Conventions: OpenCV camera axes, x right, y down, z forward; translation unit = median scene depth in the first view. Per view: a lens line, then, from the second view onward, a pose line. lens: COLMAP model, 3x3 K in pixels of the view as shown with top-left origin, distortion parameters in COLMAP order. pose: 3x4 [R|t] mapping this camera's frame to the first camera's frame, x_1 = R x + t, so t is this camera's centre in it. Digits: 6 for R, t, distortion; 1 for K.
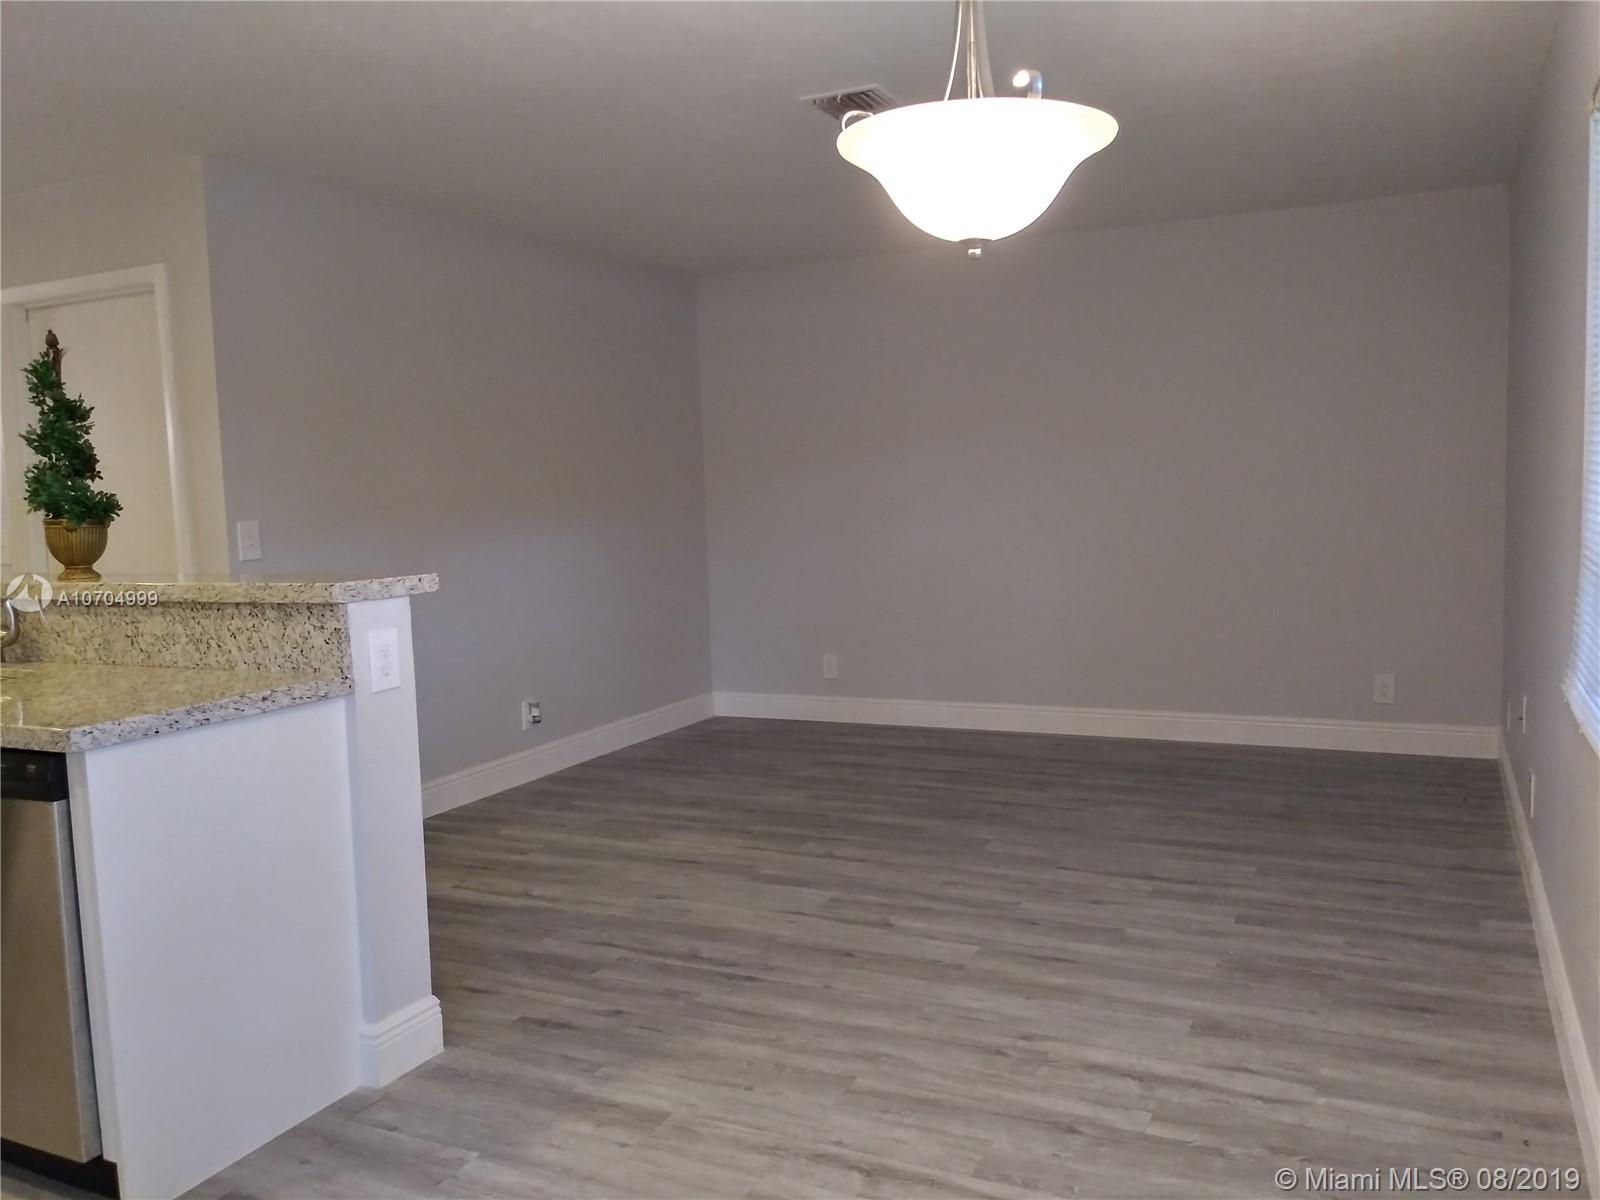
lens RADIAL K [[1309.2, 0, 800.0], [0, 1309.2, 600.0], [0, 0, 1]] dist [0.031517, -0.054477]
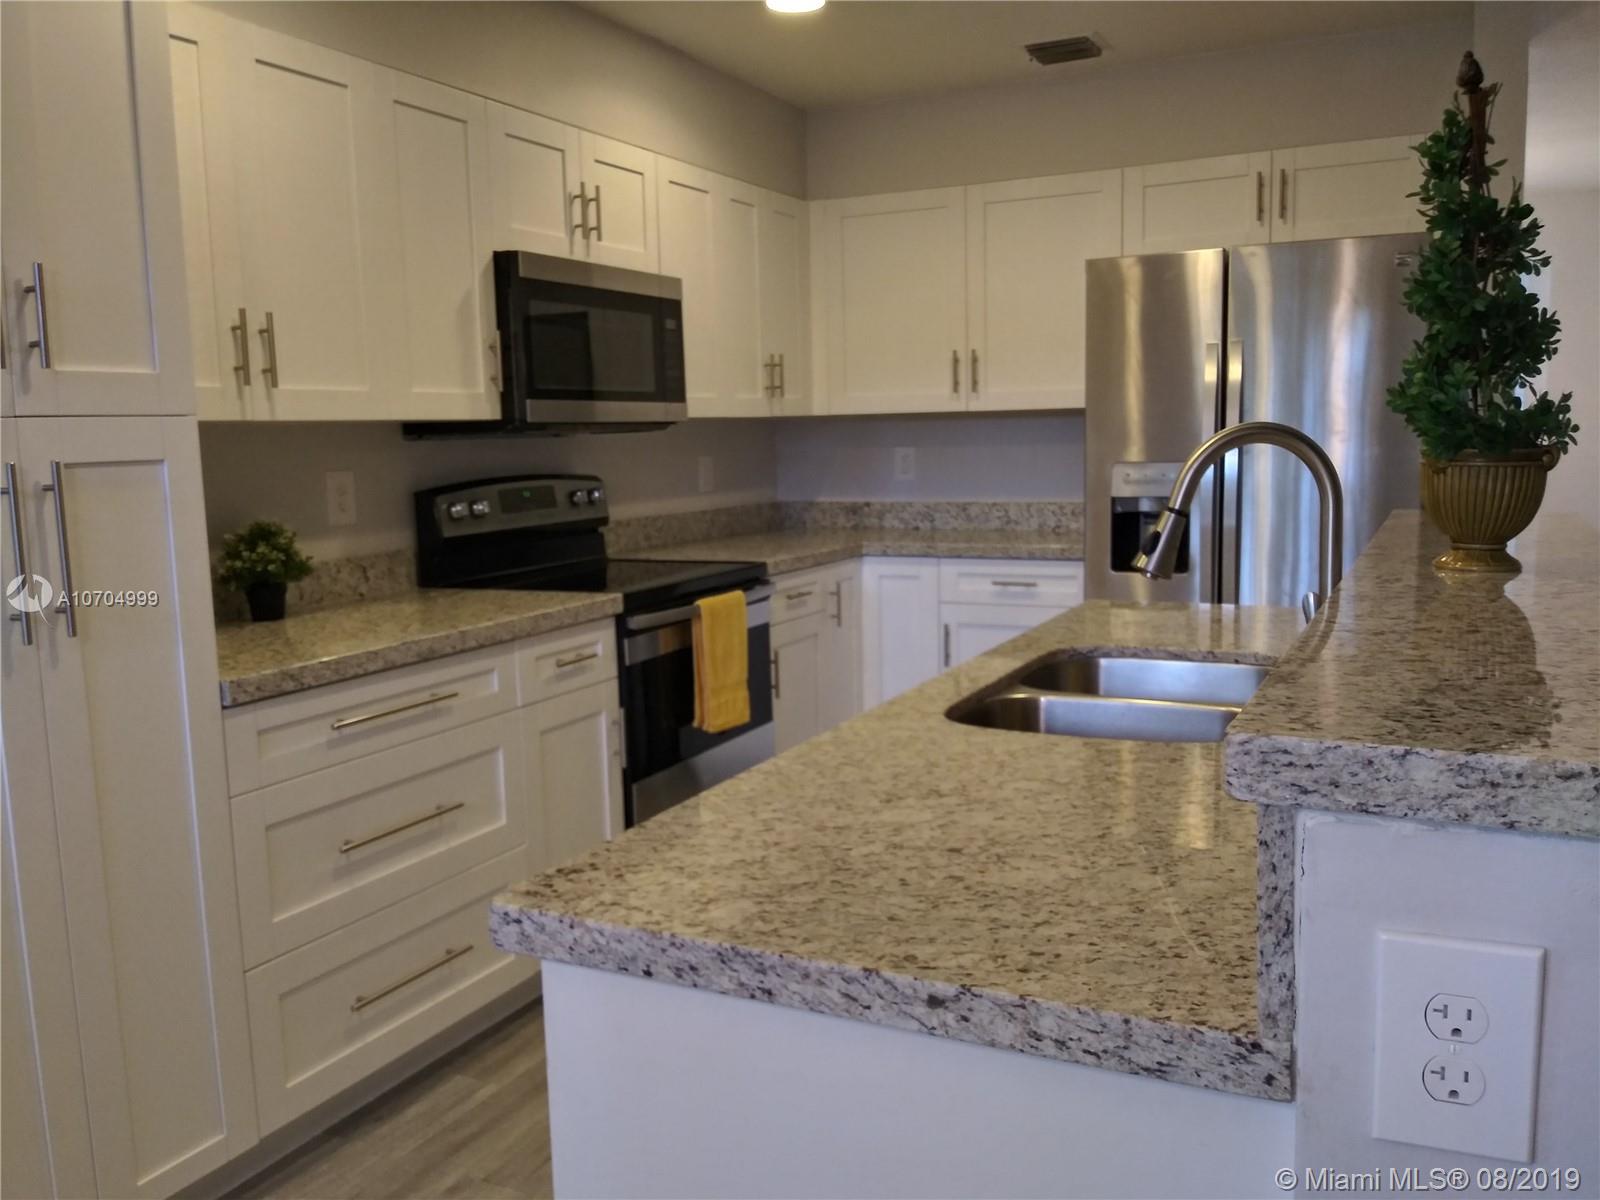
lens RADIAL K [[1321.1, 0, 794.9], [0, 1321.1, 602.3], [0, 0, 1]] dist [0.029366, -0.064609]
pose [[-0.016340, 0.163730, -0.986370, -0.060309], [-0.064495, 0.984275, 0.164450, -0.076810], [0.997784, 0.066304, -0.005524, 0.831504]]
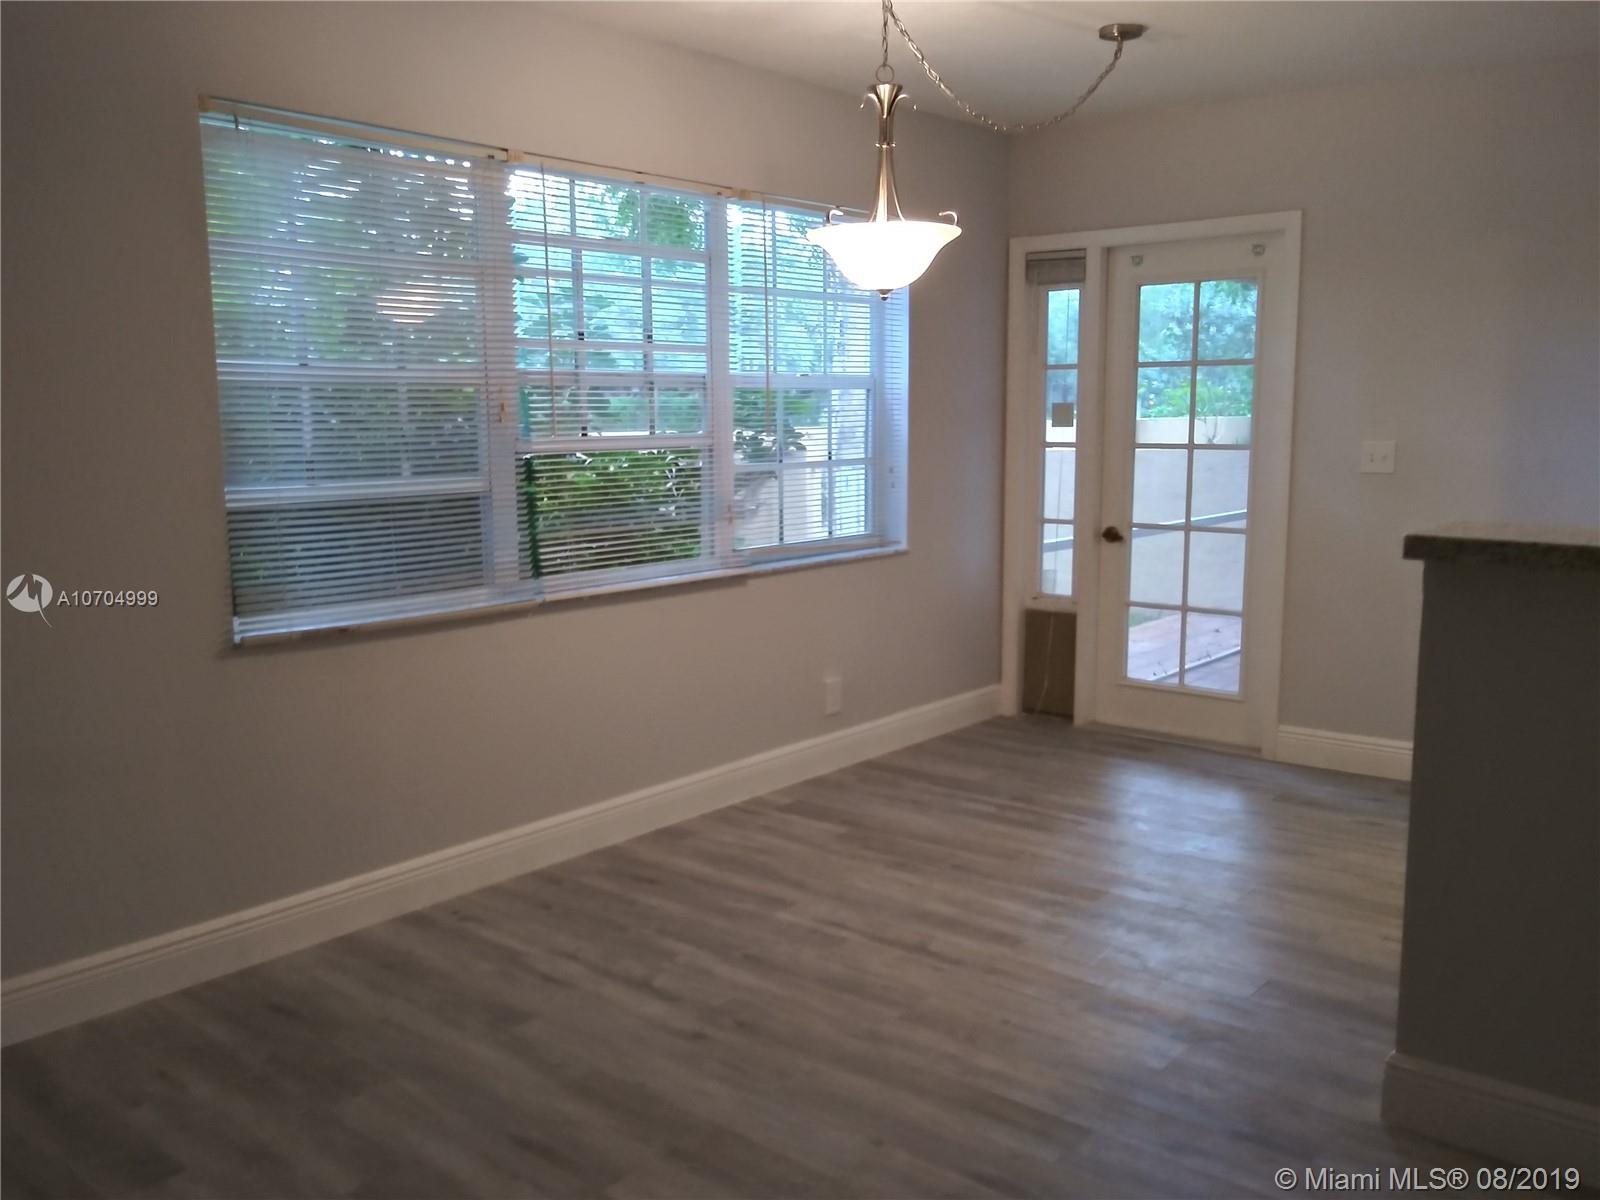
lens RADIAL K [[1321.1, 0, 794.9], [0, 1321.1, 602.3], [0, 0, 1]] dist [0.029366, -0.064609]
pose [[-0.967475, -0.000927, 0.252965, -0.133276], [0.058041, 0.972503, 0.225542, -0.176472], [-0.246218, 0.232889, -0.940818, 1.833129]]
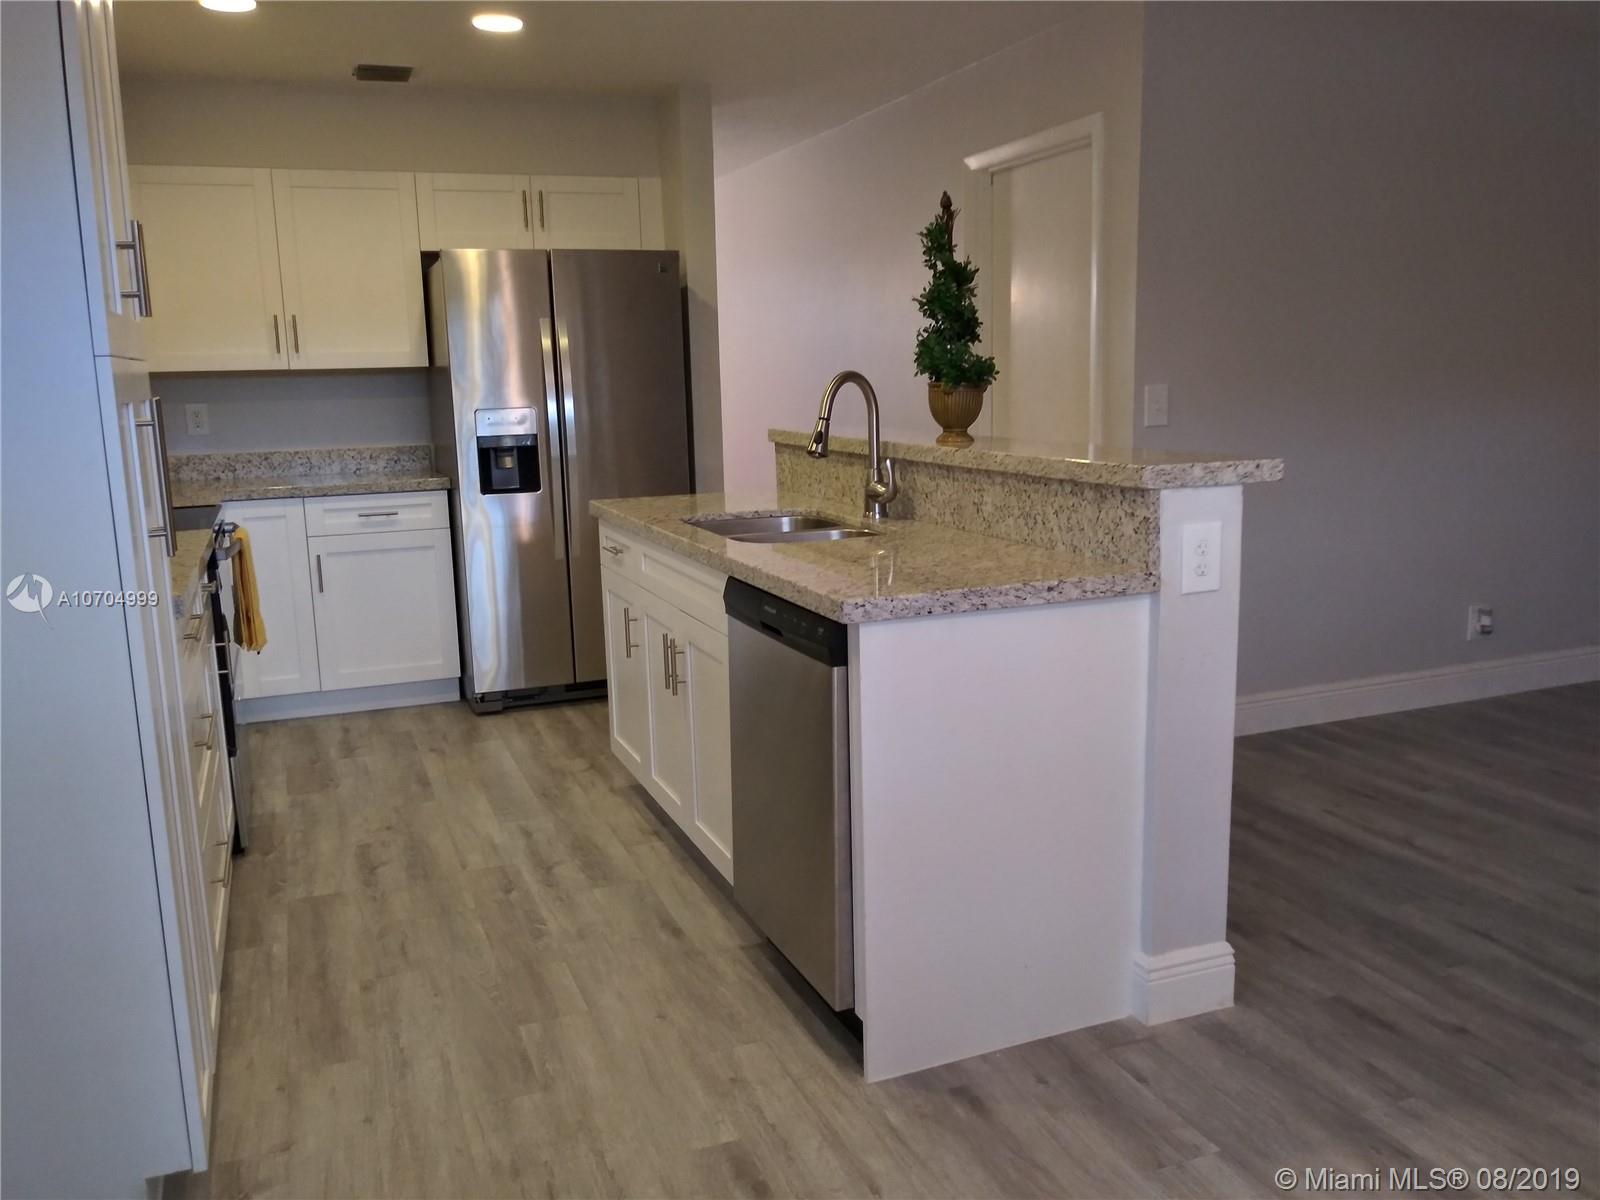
lens RADIAL K [[1301.3, 0, 800.7], [0, 1301.3, 605.8], [0, 0, 1]] dist [0.036485, -0.068214]
pose [[0.733314, 0.136805, -0.665984, 0.063024], [-0.060029, 0.988749, 0.137010, -0.023837], [0.677235, -0.060493, 0.733276, 0.185652]]
